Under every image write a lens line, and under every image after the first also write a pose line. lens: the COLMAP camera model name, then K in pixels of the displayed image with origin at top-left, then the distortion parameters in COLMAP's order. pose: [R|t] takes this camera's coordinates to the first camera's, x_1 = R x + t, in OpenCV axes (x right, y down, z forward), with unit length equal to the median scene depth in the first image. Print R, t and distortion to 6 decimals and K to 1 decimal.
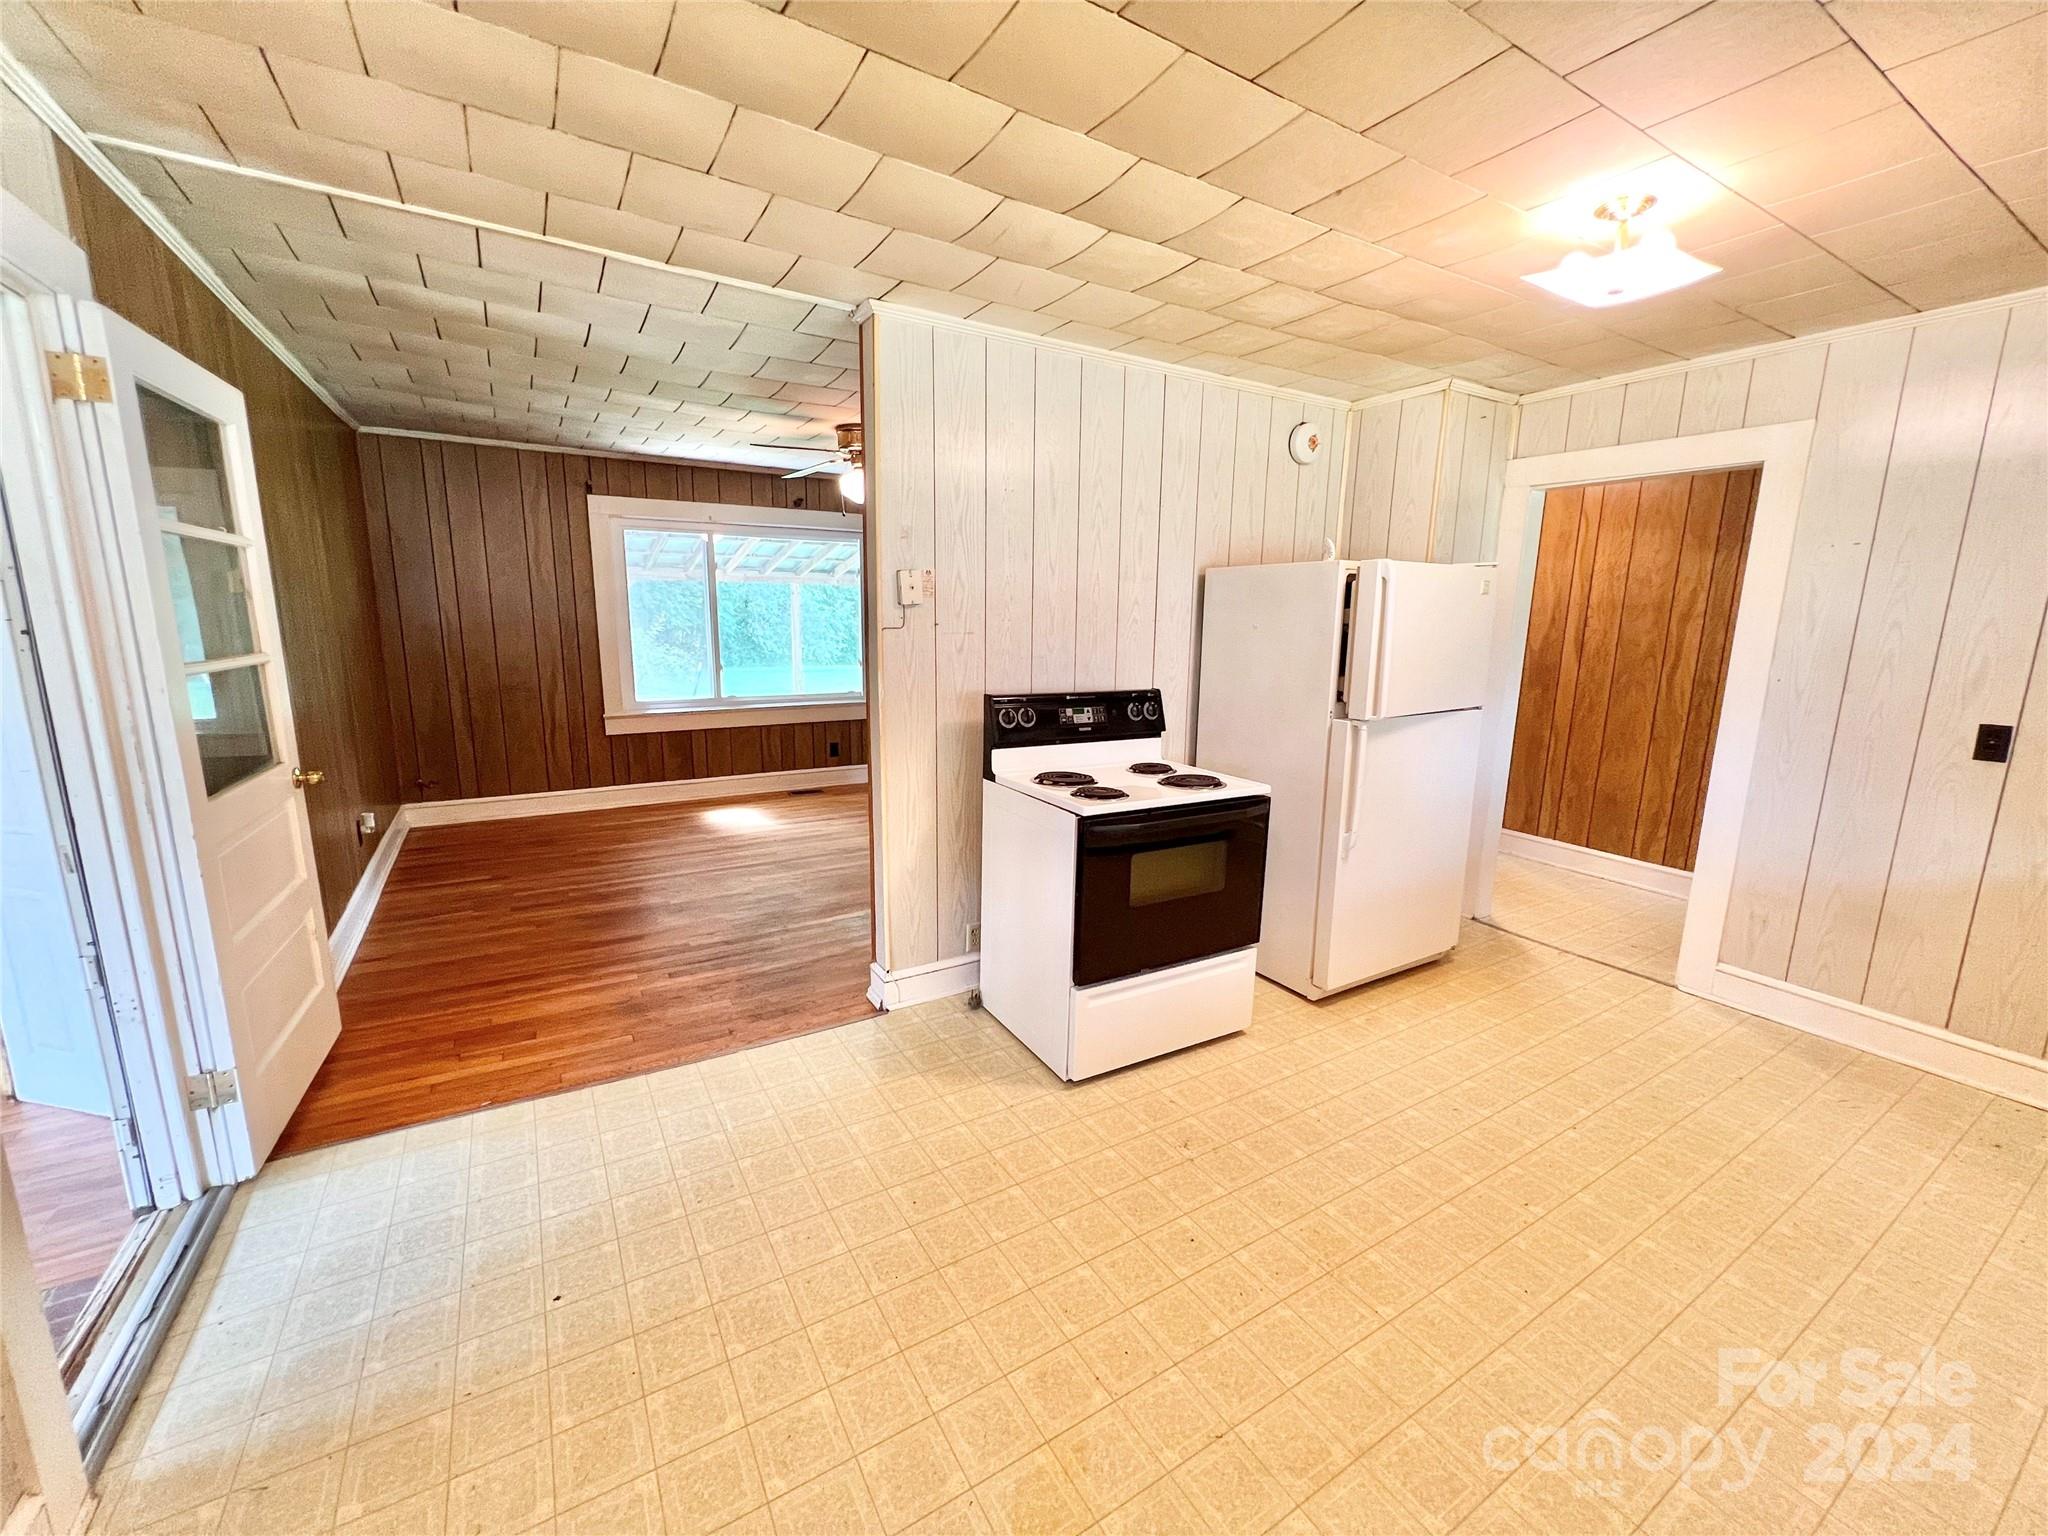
lens RADIAL K [[820.1, 0, 1021.6], [0, 820.1, 768.4], [0, 0, 1]] dist [-0.001228, -0.000481]
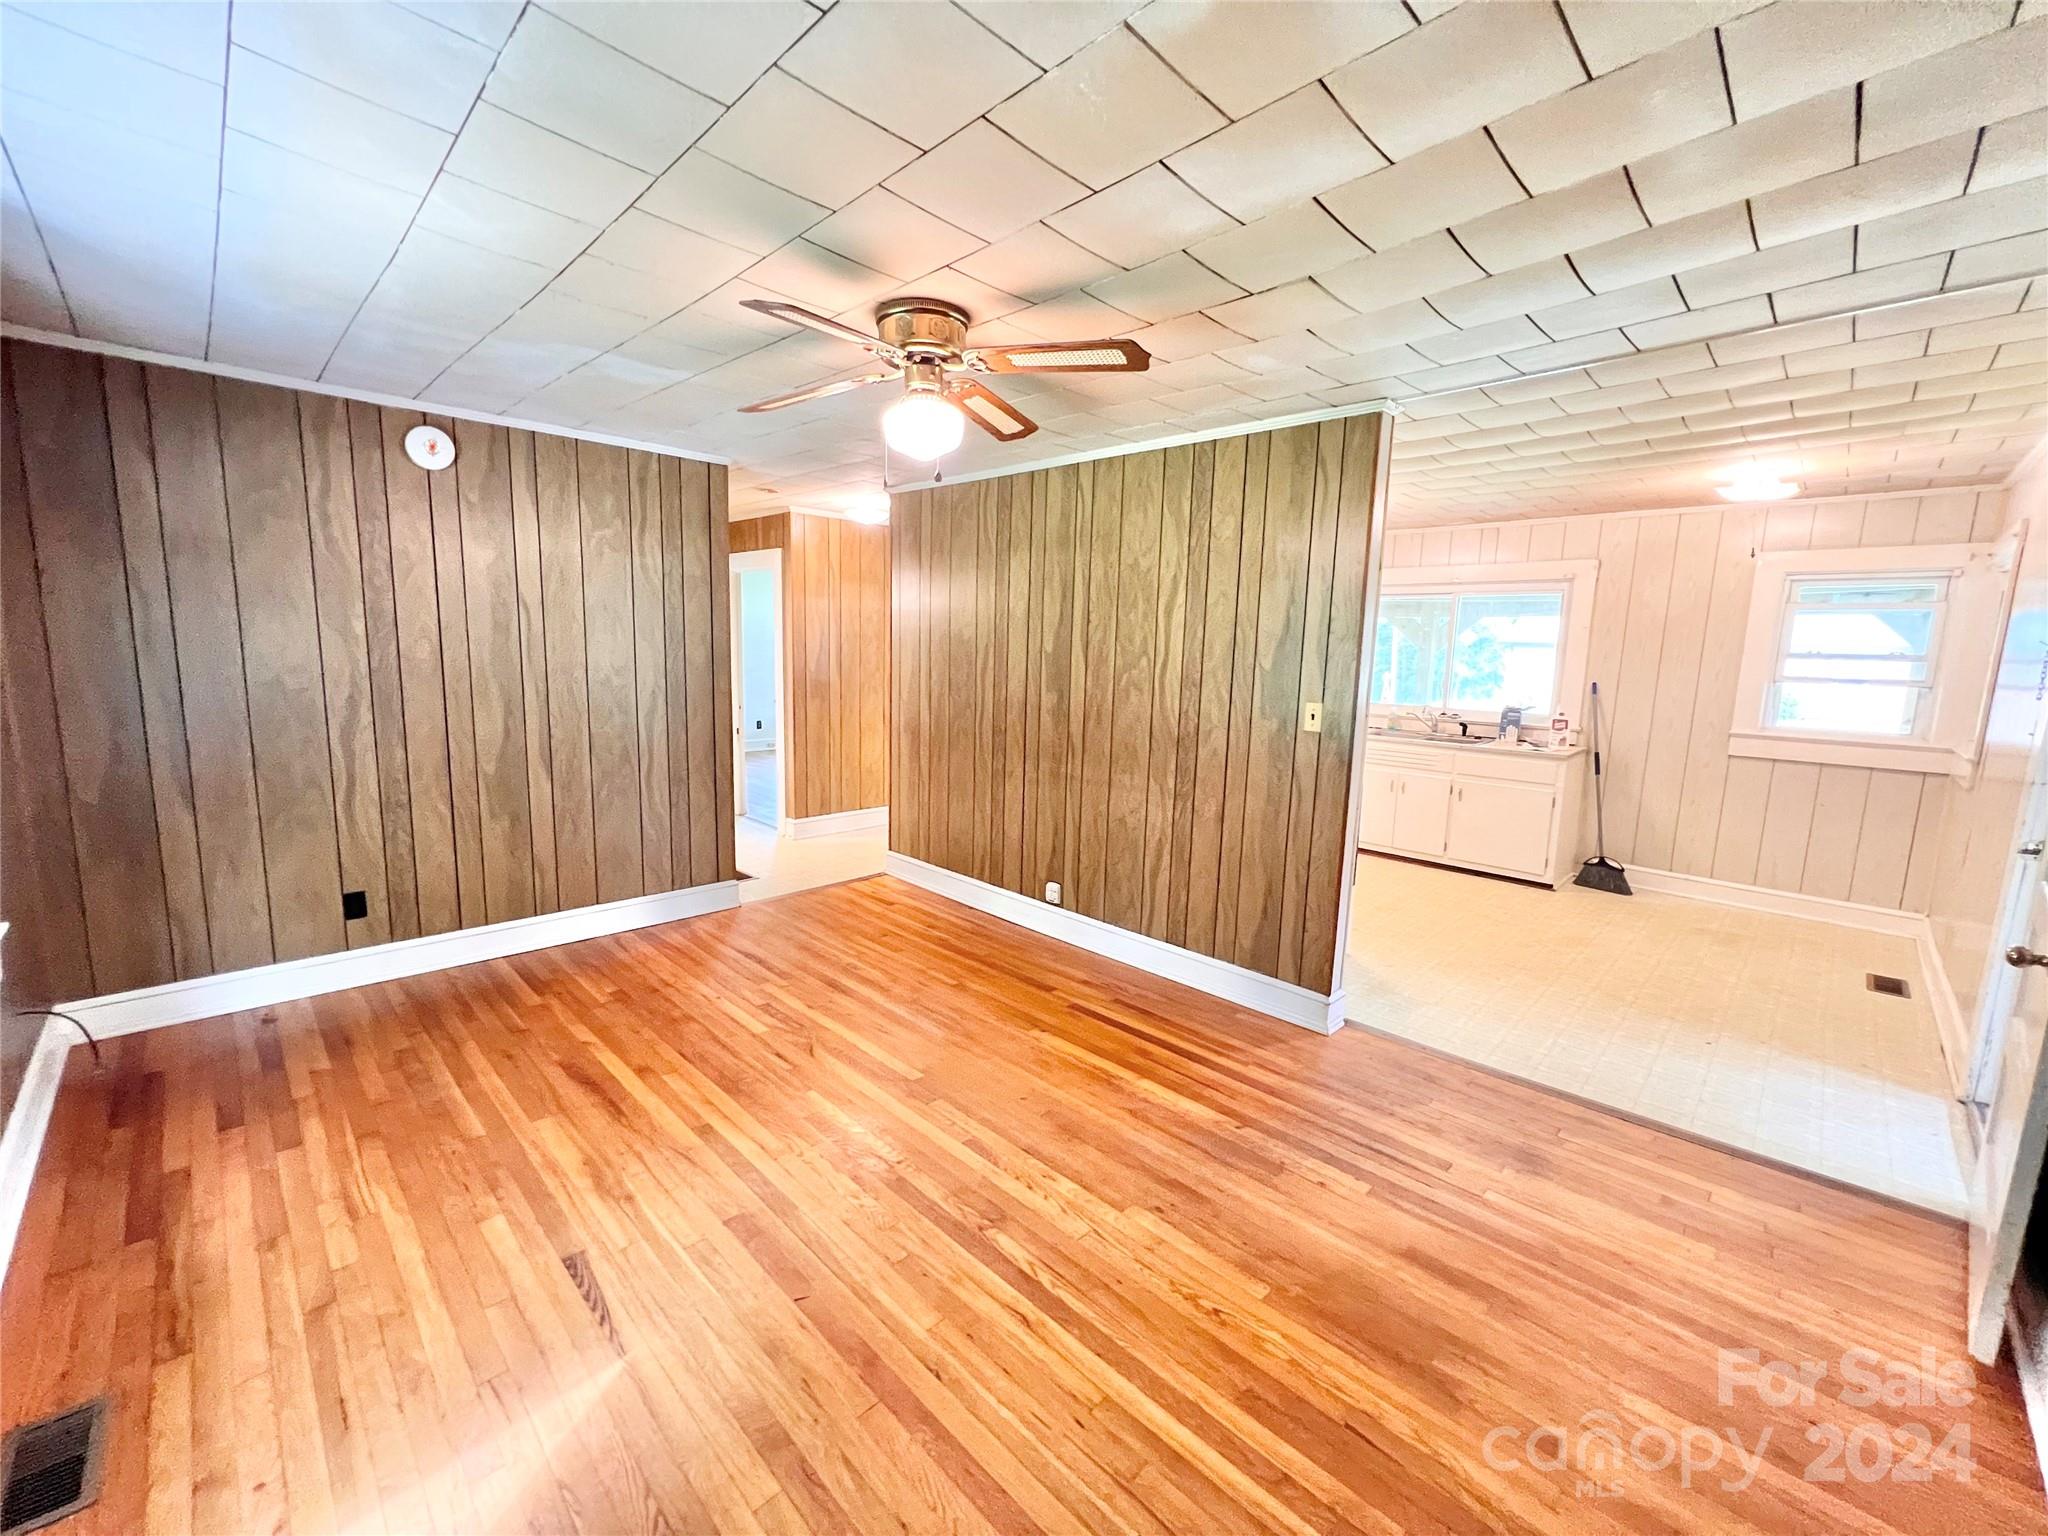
lens RADIAL K [[820.1, 0, 1026.1], [0, 820.1, 766.6], [0, 0, 1]] dist [-0.001228, -0.000481]
pose [[-0.241620, -0.165914, 0.956082, -0.624014], [0.158701, 0.965252, 0.207612, -0.196649], [-0.957305, 0.201895, -0.206893, 0.916249]]
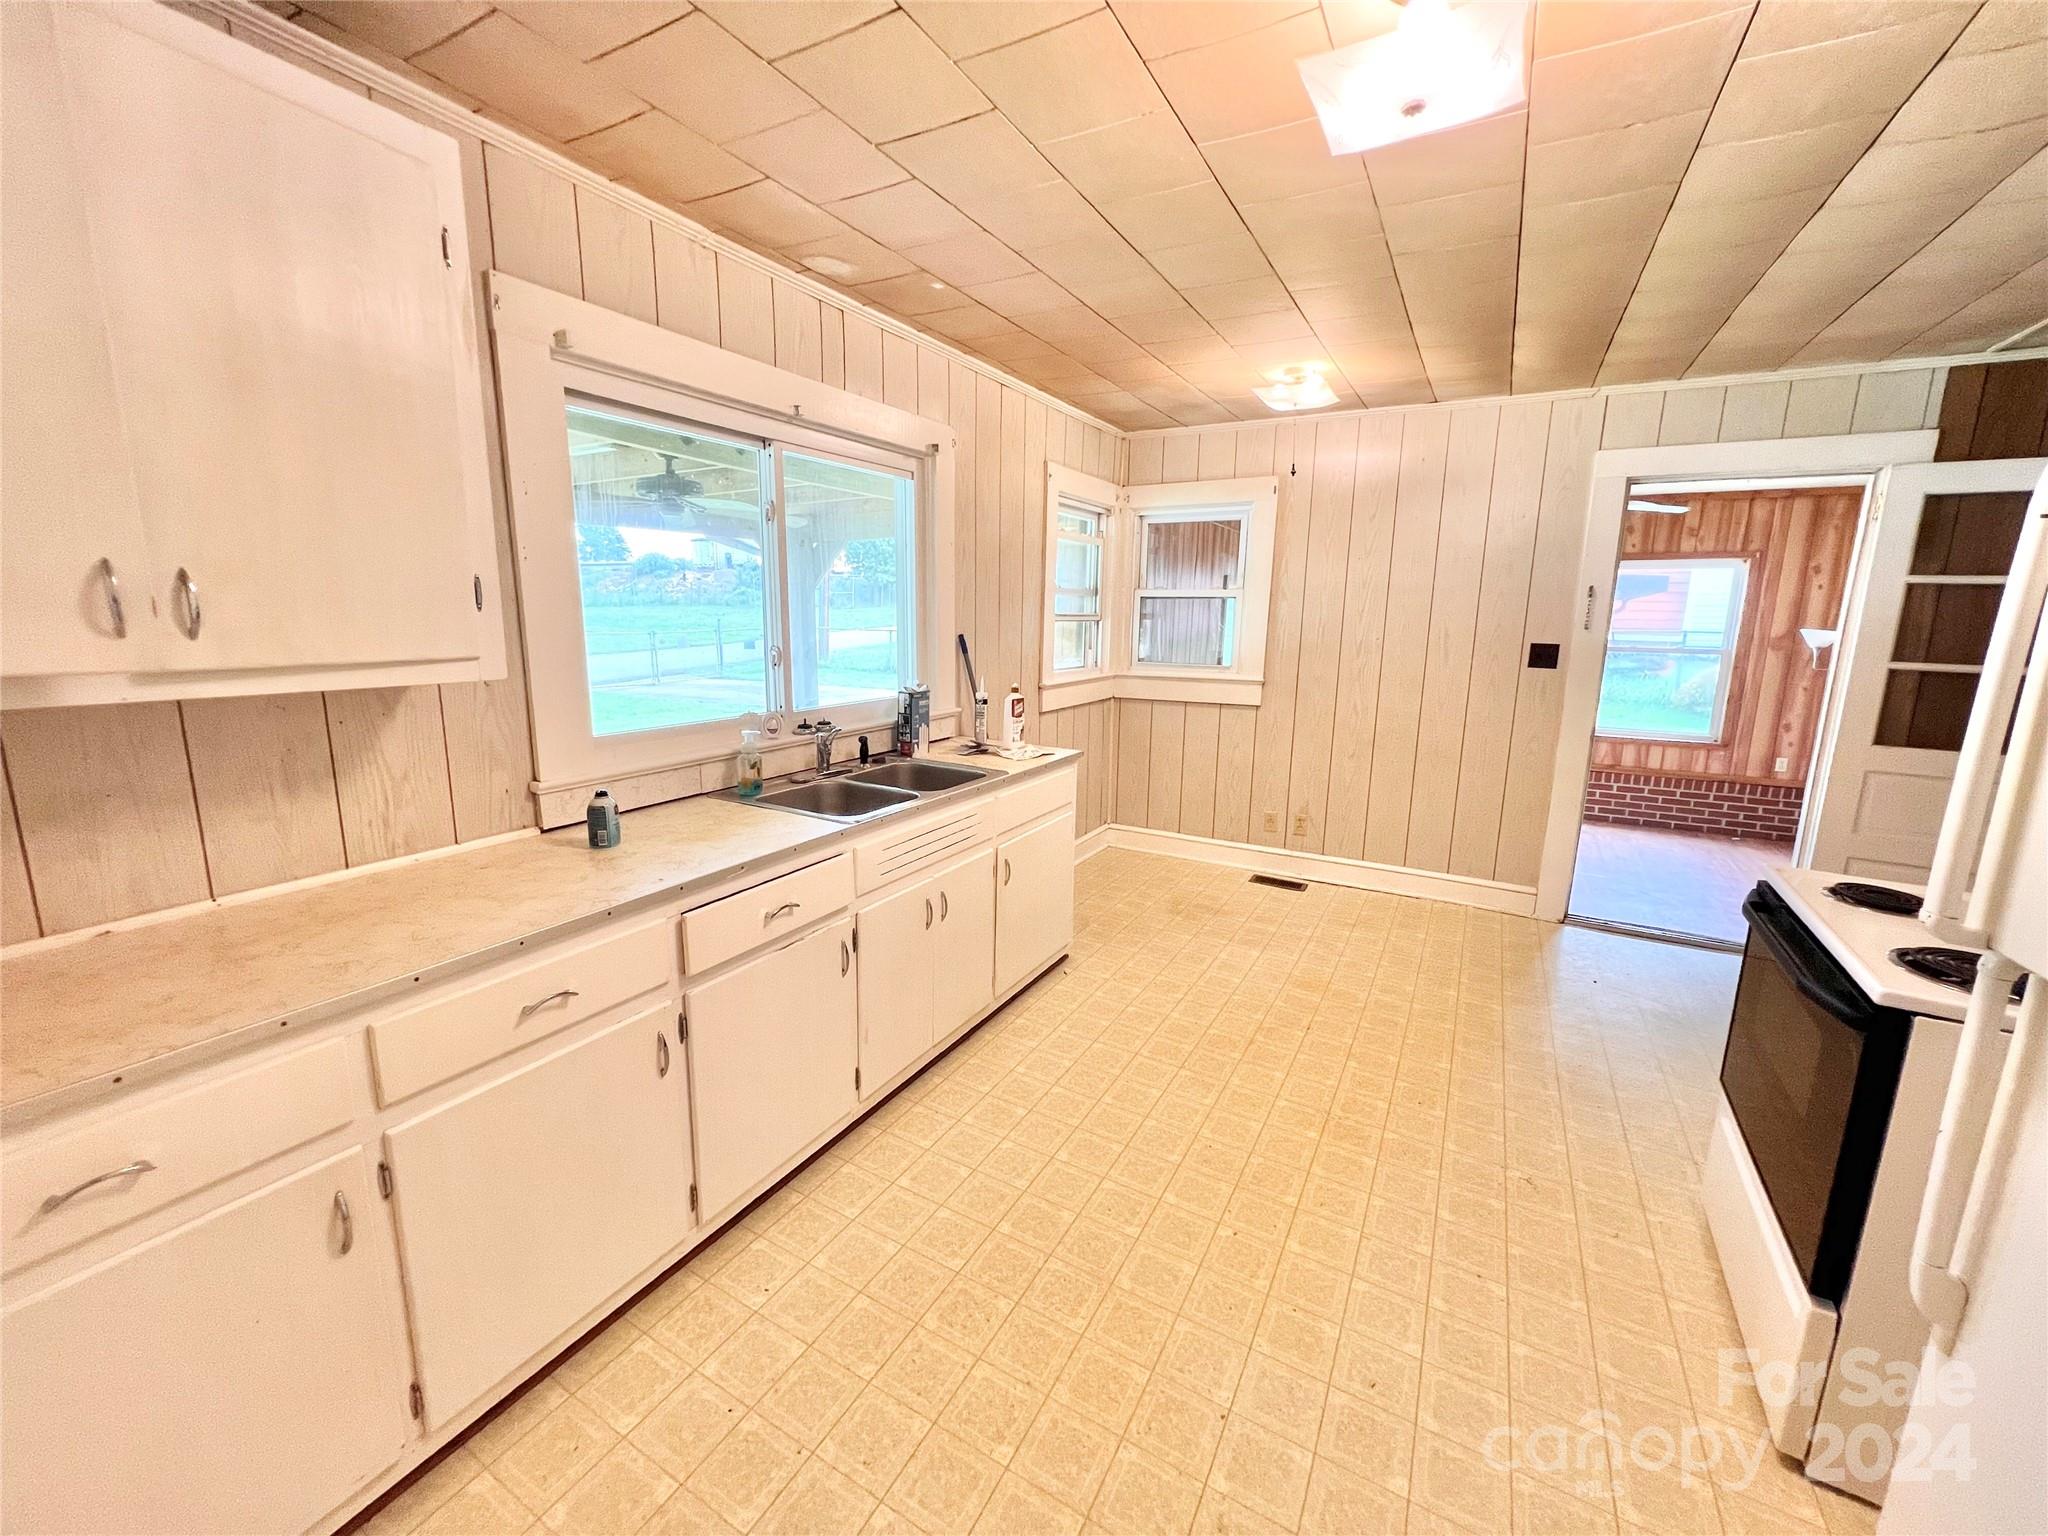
lens RADIAL K [[820.1, 0, 1015.8], [0, 820.1, 763.2], [0, 0, 1]] dist [-0.001228, -0.000481]
pose [[-0.874792, 0.059113, -0.480878, 0.499351], [-0.124859, 0.931499, 0.341643, -0.102727], [0.468133, 0.358909, -0.807487, 0.577158]]
